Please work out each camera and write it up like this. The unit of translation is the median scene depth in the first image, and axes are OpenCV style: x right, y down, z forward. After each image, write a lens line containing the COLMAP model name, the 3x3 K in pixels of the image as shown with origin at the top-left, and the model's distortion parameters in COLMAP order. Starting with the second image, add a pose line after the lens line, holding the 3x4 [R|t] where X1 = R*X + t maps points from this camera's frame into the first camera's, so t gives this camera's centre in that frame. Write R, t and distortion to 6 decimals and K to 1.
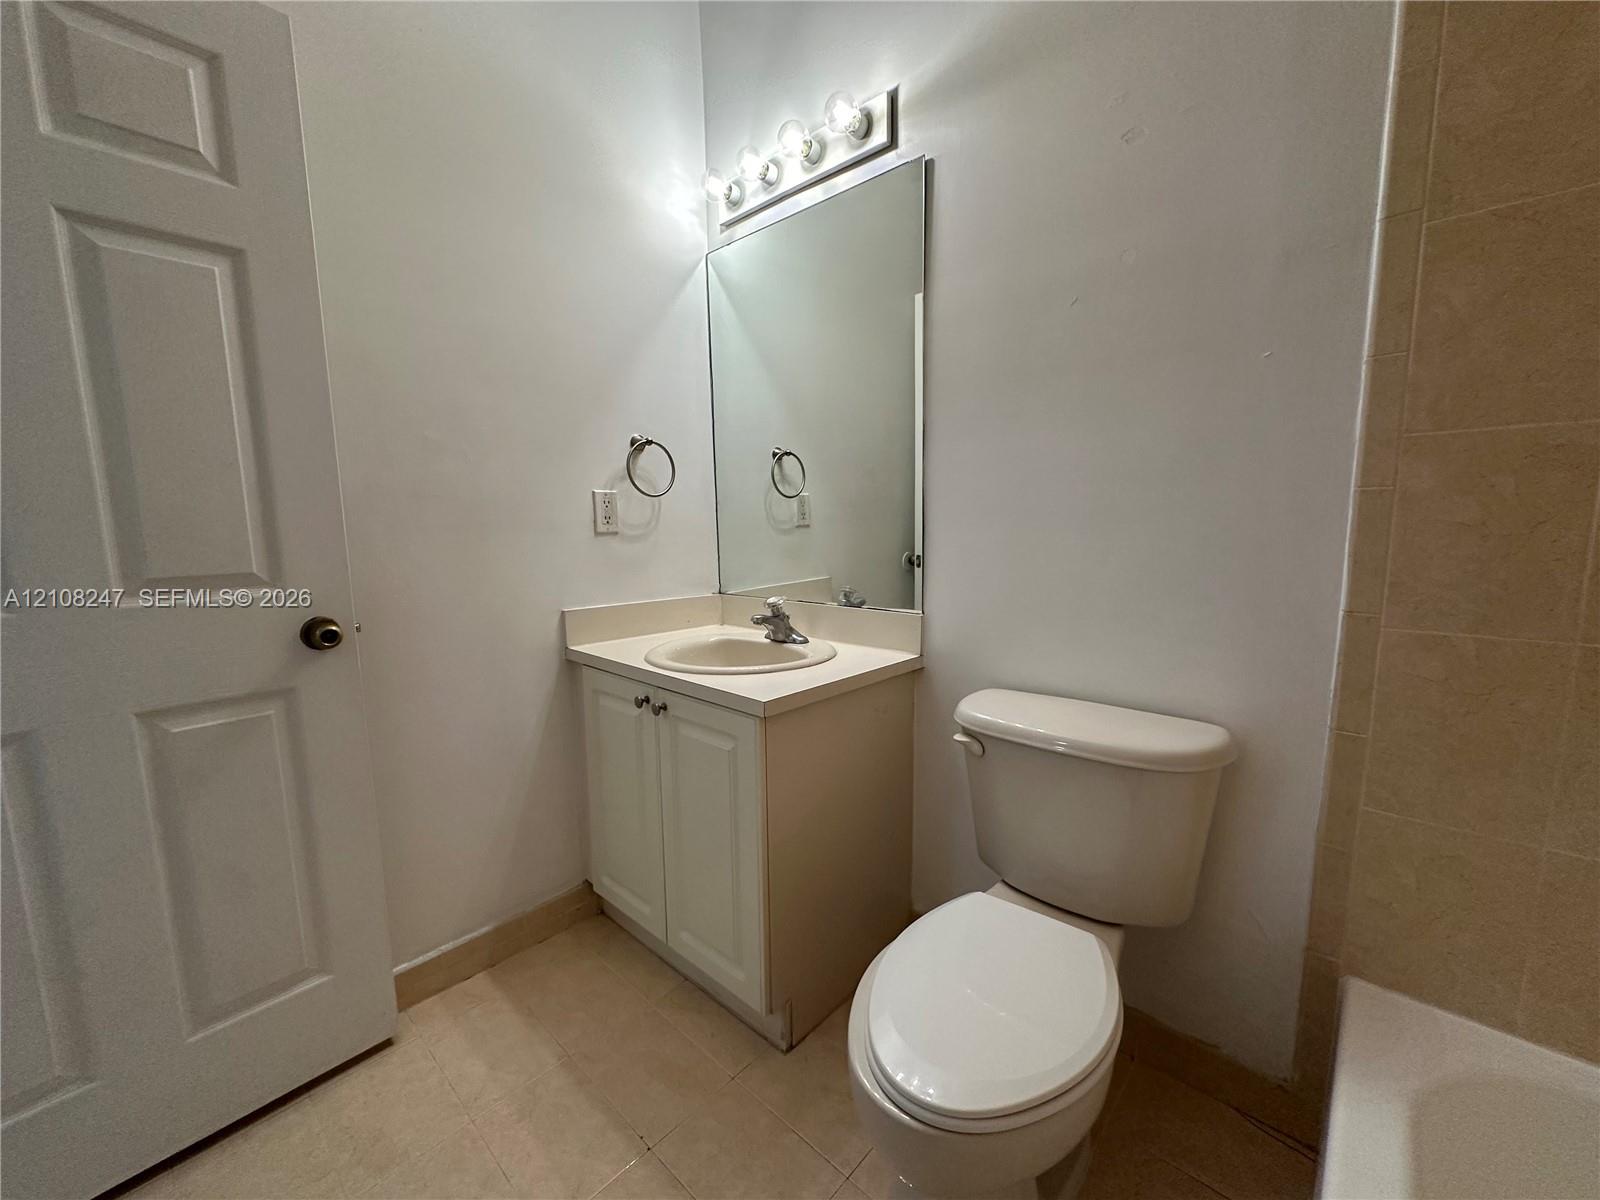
lens RADIAL K [[629.9, 0, 793.8], [0, 629.9, 603.2], [0, 0, 1]] dist [0.000480, -0.000171]
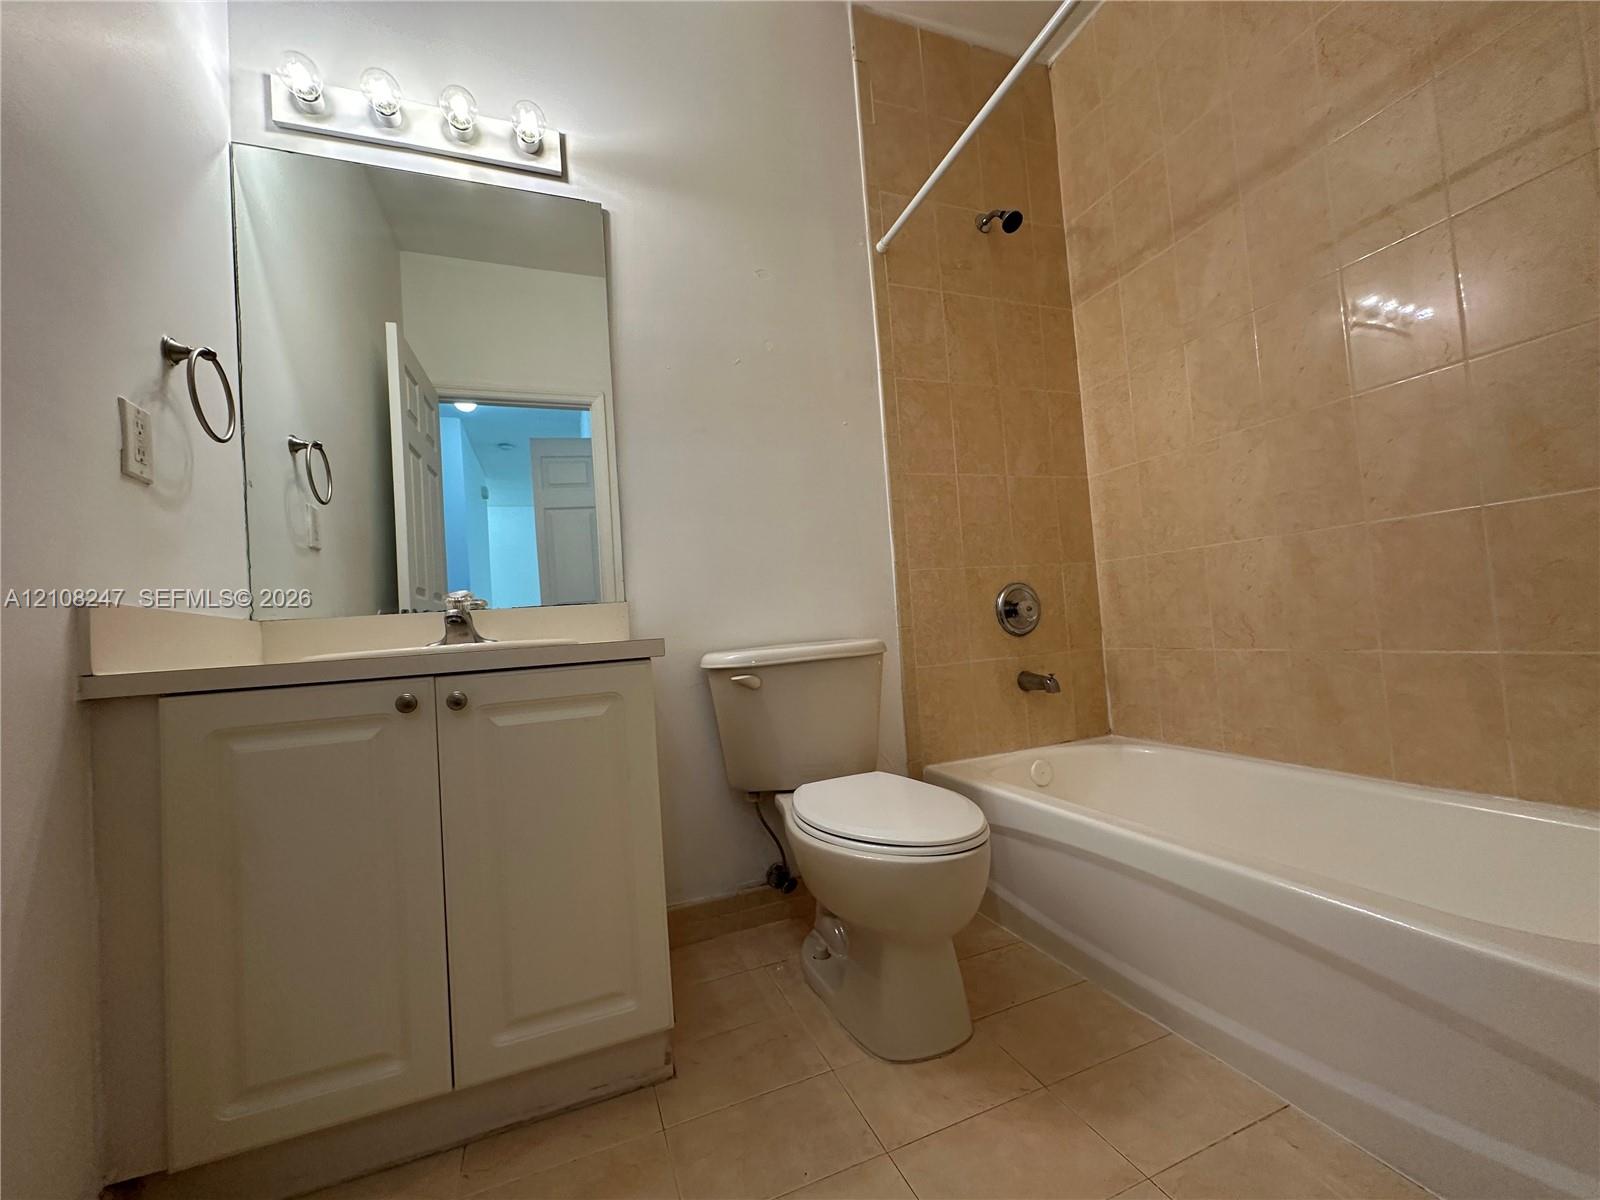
lens RADIAL K [[644.2, 0, 798.3], [0, 644.2, 599.8], [0, 0, 1]] dist [0.000027, 0.000107]
pose [[0.440001, 0.023980, 0.897677, -0.669164], [0.180157, 0.976962, -0.114402, 0.200318], [-0.879740, 0.212060, 0.425545, 0.322433]]
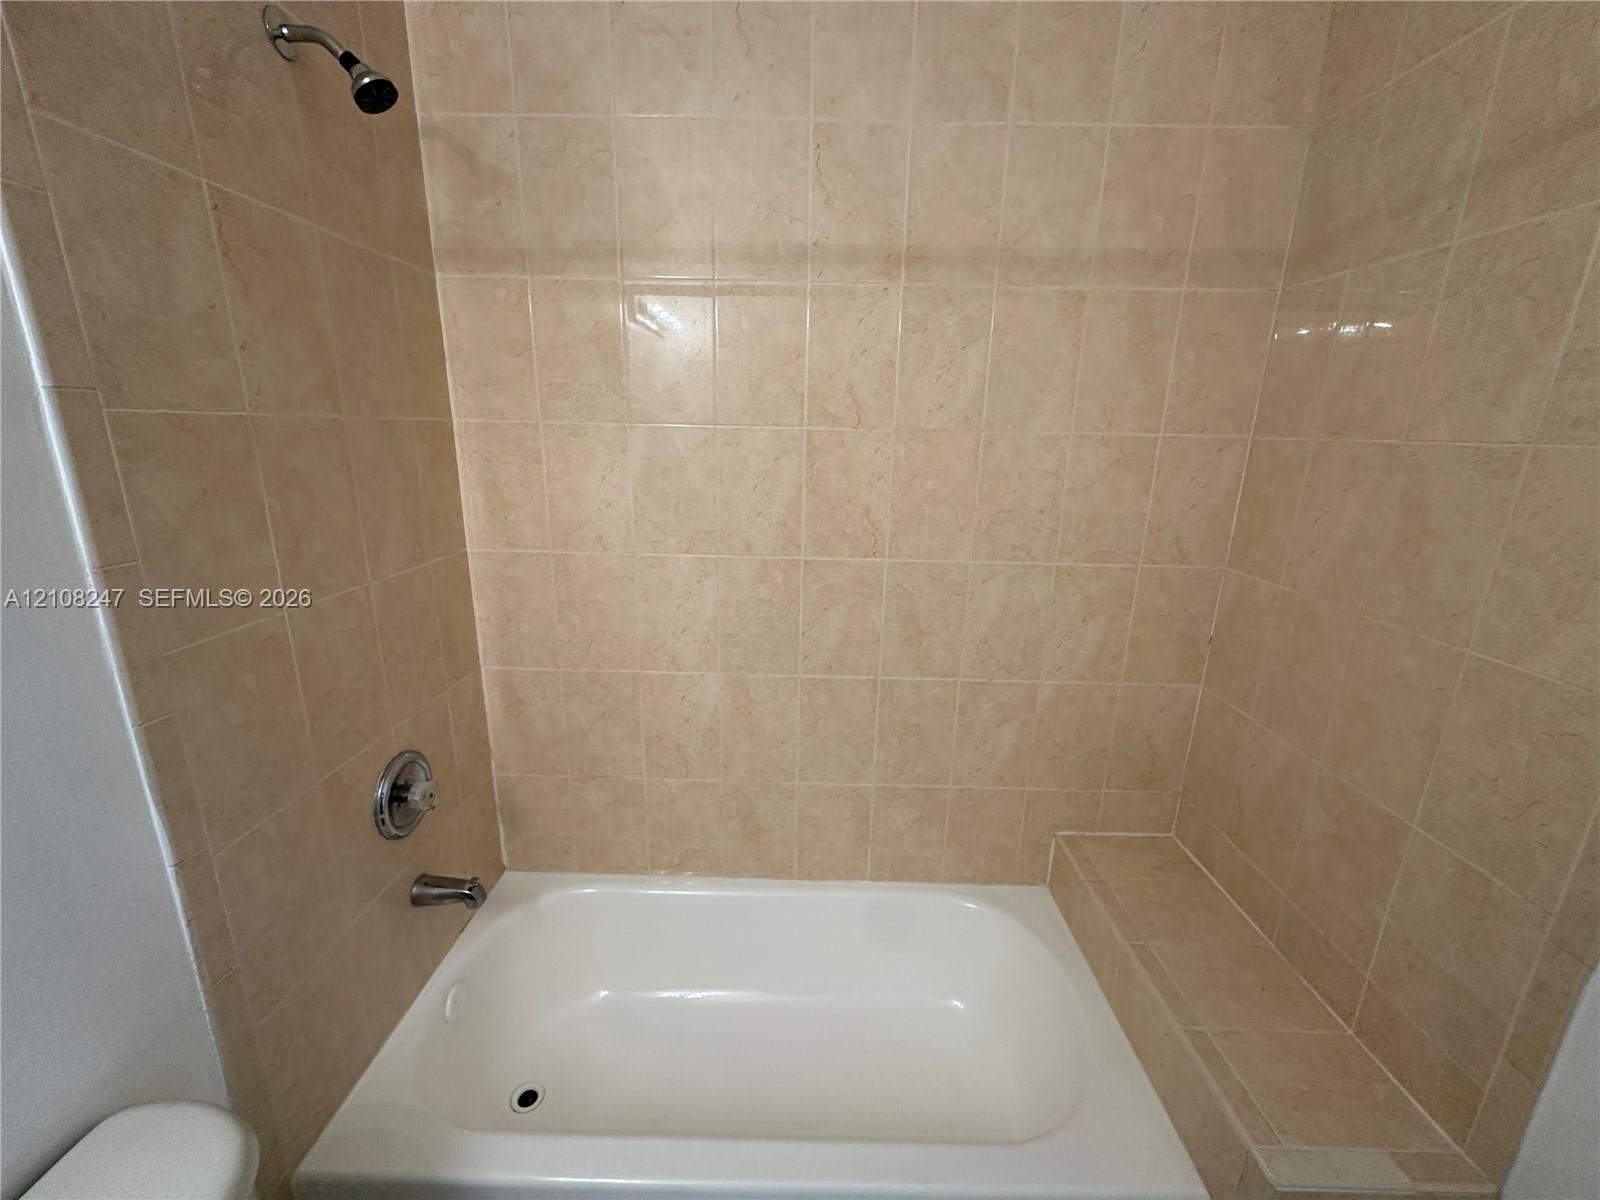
lens RADIAL K [[644.2, 0, 798.3], [0, 644.2, 599.8], [0, 0, 1]] dist [0.000027, 0.000107]
pose [[-0.669261, -0.188847, 0.718629, -0.127959], [0.089447, 0.939652, 0.330231, -0.351625], [-0.737624, 0.285290, -0.611981, 0.570612]]
